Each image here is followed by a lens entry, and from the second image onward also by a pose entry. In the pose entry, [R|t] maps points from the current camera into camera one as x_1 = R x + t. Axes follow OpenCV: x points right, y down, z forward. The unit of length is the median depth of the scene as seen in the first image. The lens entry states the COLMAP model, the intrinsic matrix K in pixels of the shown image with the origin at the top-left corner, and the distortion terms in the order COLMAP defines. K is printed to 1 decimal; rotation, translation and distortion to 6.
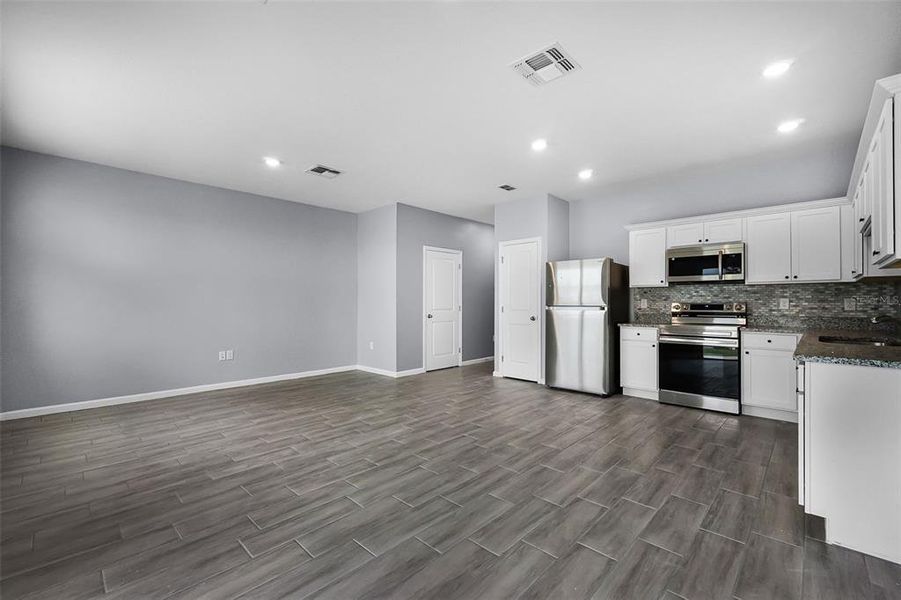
lens RADIAL K [[390.8, 0, 450.1], [0, 390.8, 304.2], [0, 0, 1]] dist [0.000045, -0.000118]
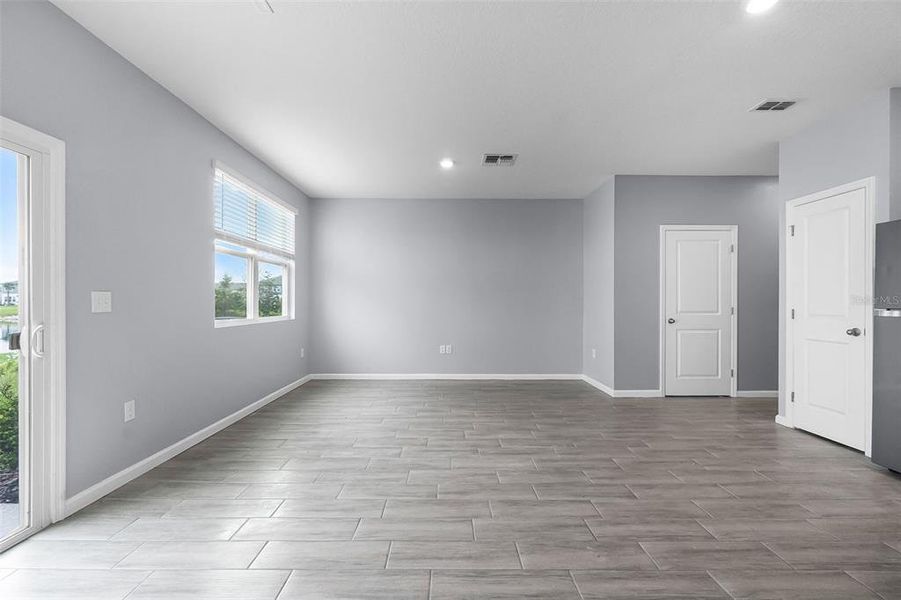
lens RADIAL K [[390.8, 0, 450.1], [0, 390.8, 304.2], [0, 0, 1]] dist [0.000045, -0.000118]
pose [[0.687079, 0.005289, -0.726563, 0.221498], [-0.004950, 0.999984, 0.002598, -0.000490], [0.726566, 0.001811, 0.687095, 0.229194]]
